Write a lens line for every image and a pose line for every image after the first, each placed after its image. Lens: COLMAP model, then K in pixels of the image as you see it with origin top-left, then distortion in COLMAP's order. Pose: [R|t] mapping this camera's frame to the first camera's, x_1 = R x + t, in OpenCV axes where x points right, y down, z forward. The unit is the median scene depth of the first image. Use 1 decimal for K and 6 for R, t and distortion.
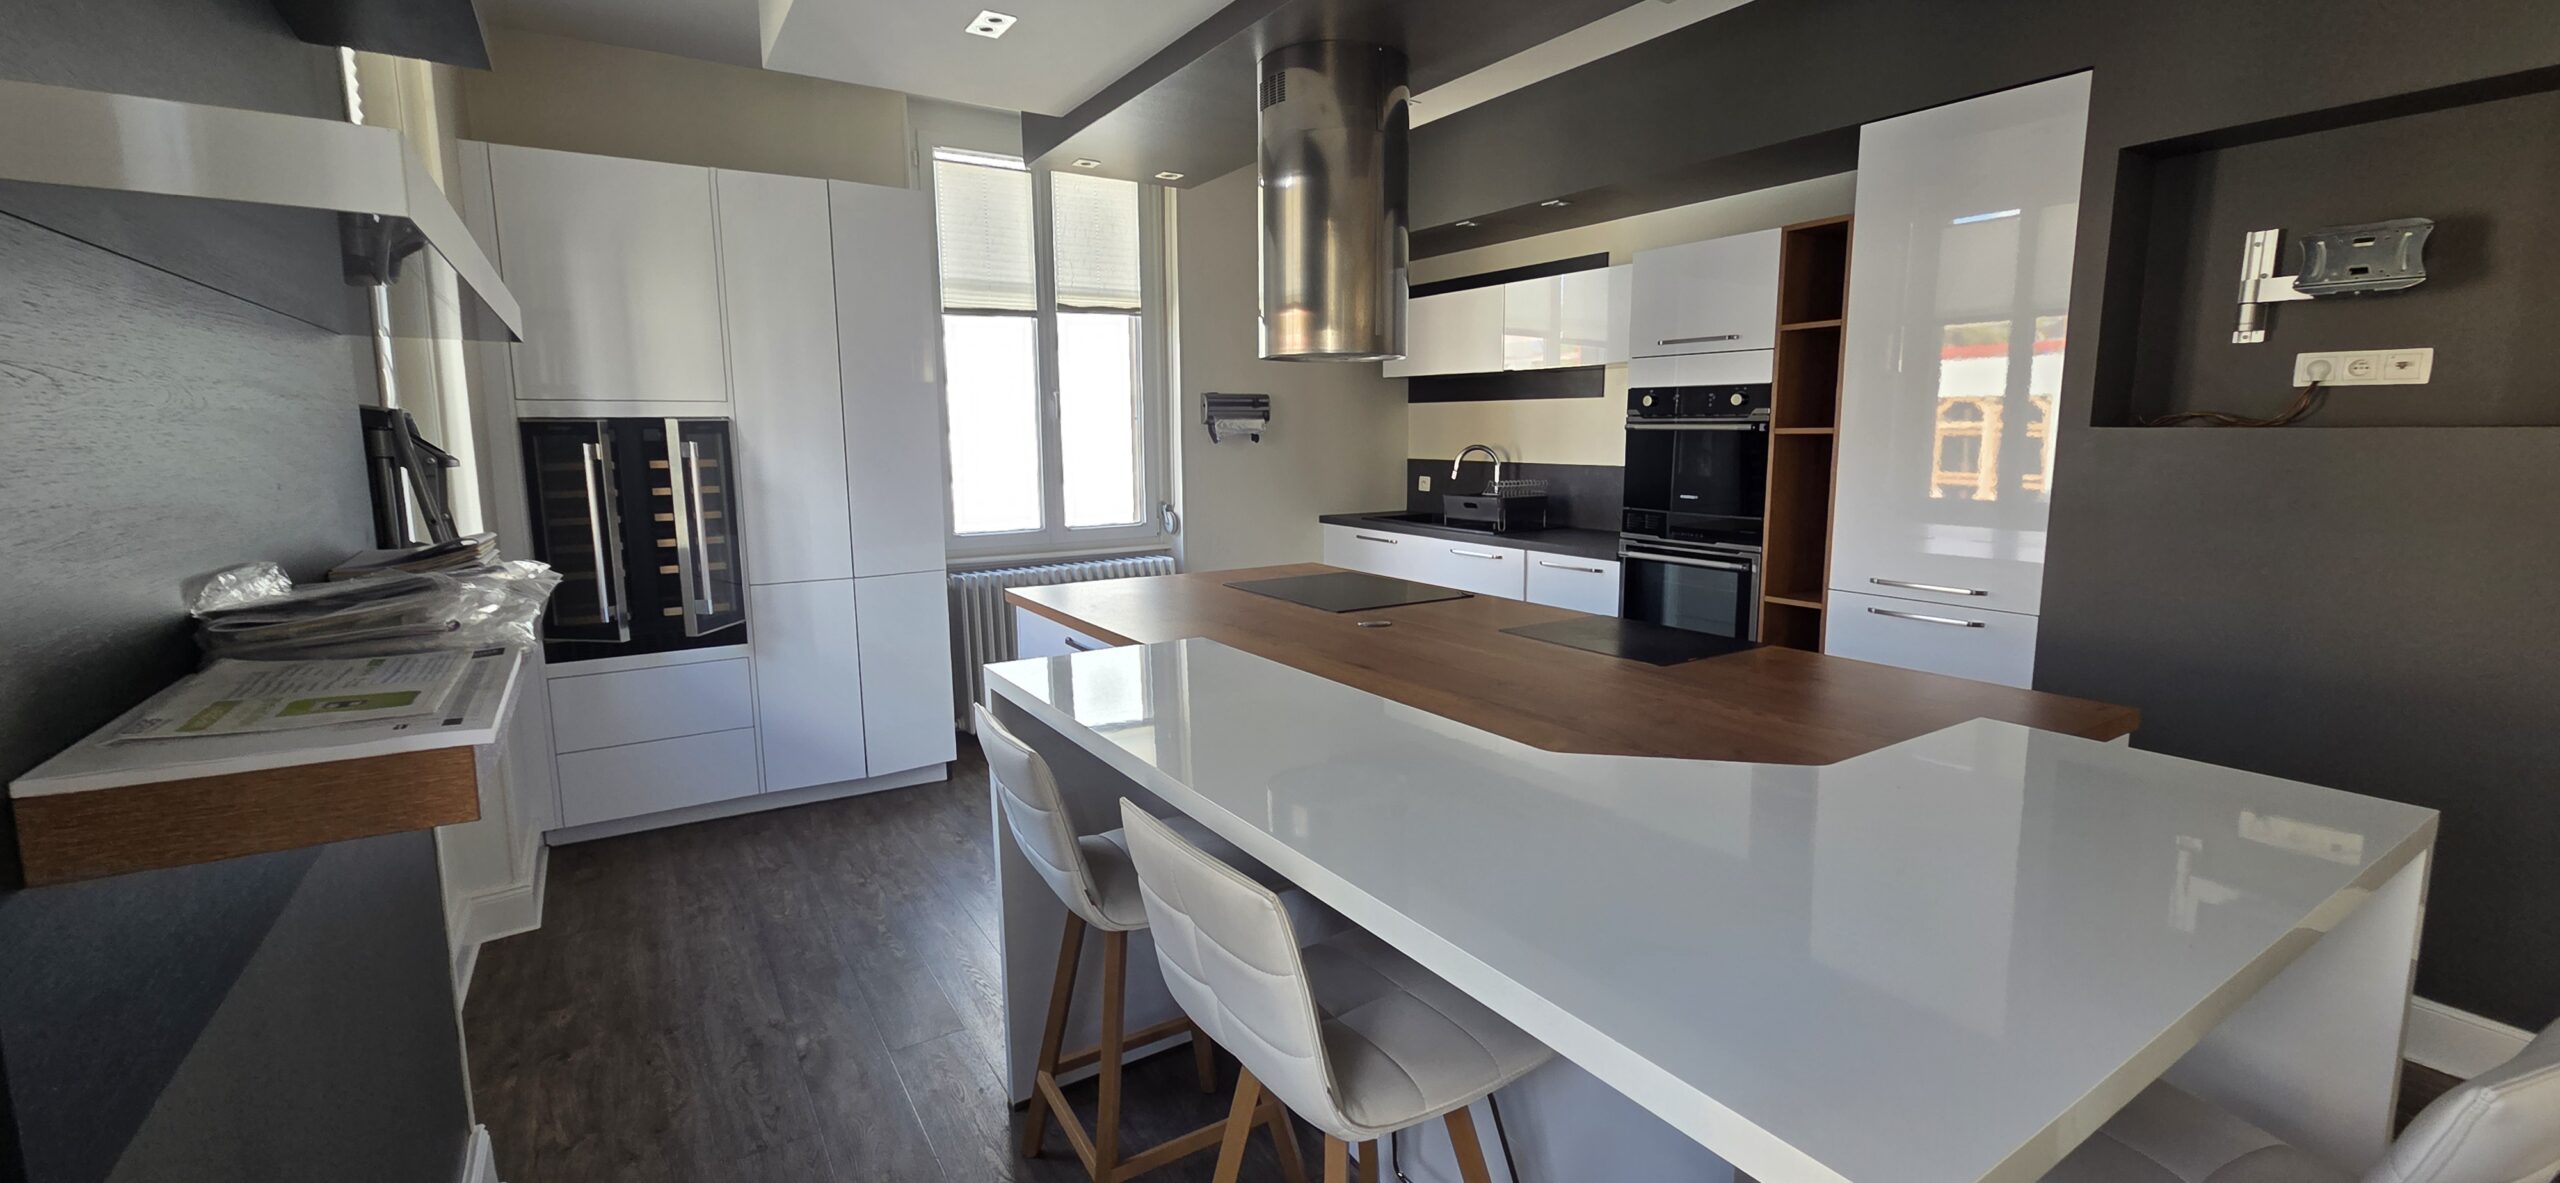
lens RADIAL K [[1041.7, 0, 1272.9], [0, 1041.7, 578.6], [0, 0, 1]] dist [-0.002161, -0.000006]
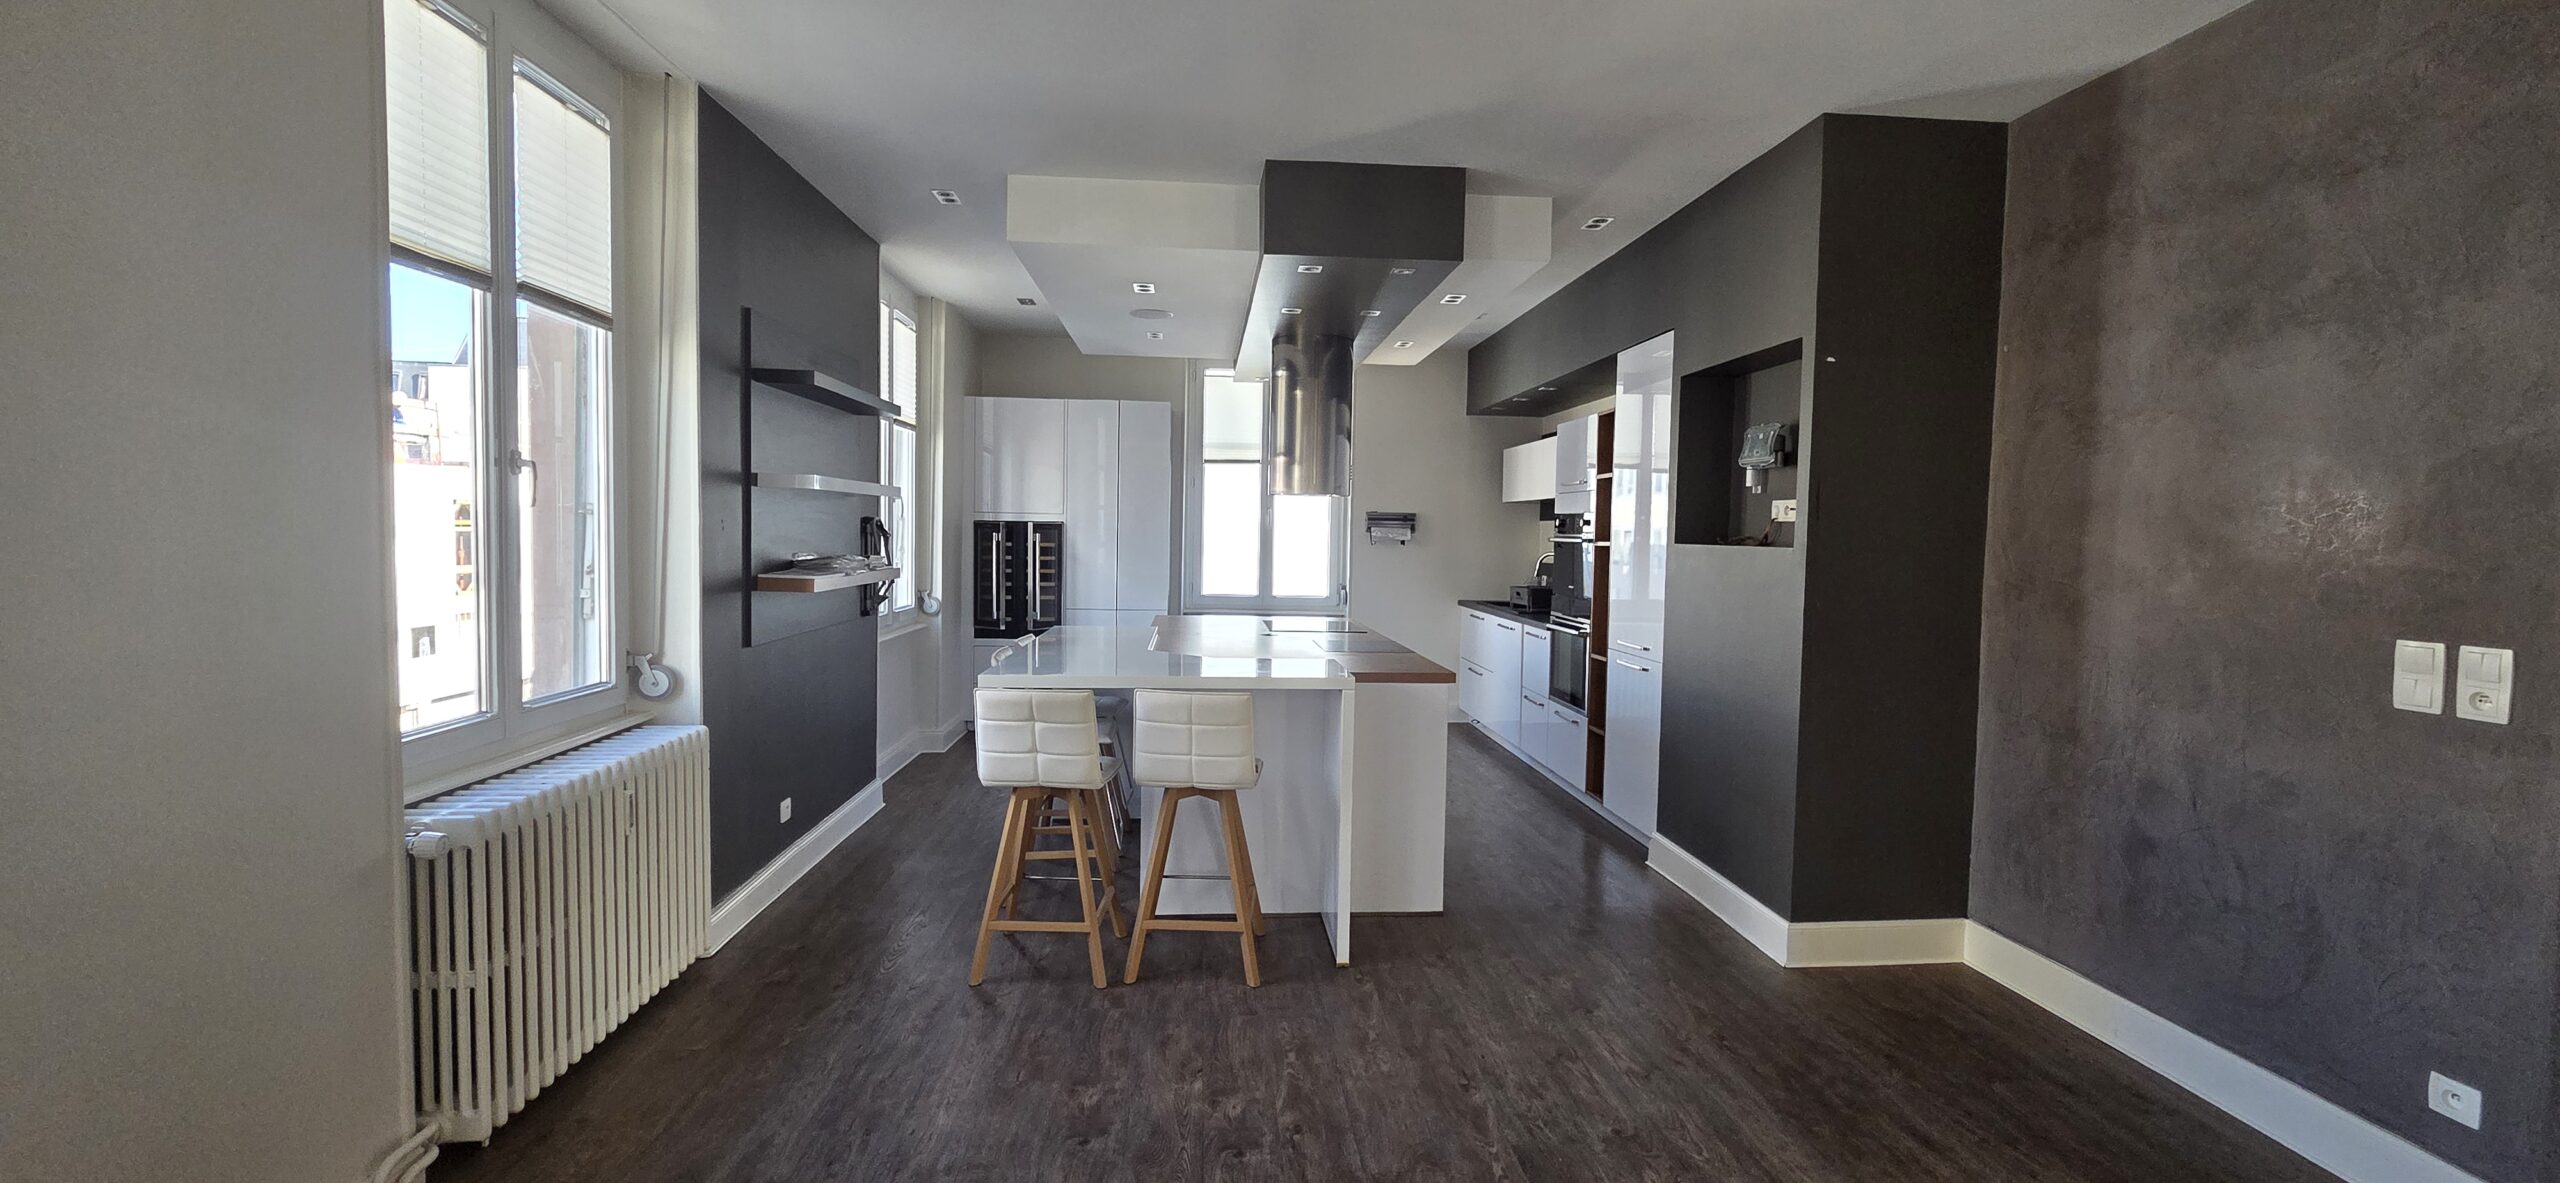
lens RADIAL K [[1042.9, 0, 1275.5], [0, 1042.9, 580.5], [0, 0, 1]] dist [0.001218, 0.000023]
pose [[0.886057, 0.044272, -0.461458, 0.623459], [-0.091609, 0.992521, -0.080679, 0.063109], [0.454436, 0.113760, 0.883486, -0.447319]]
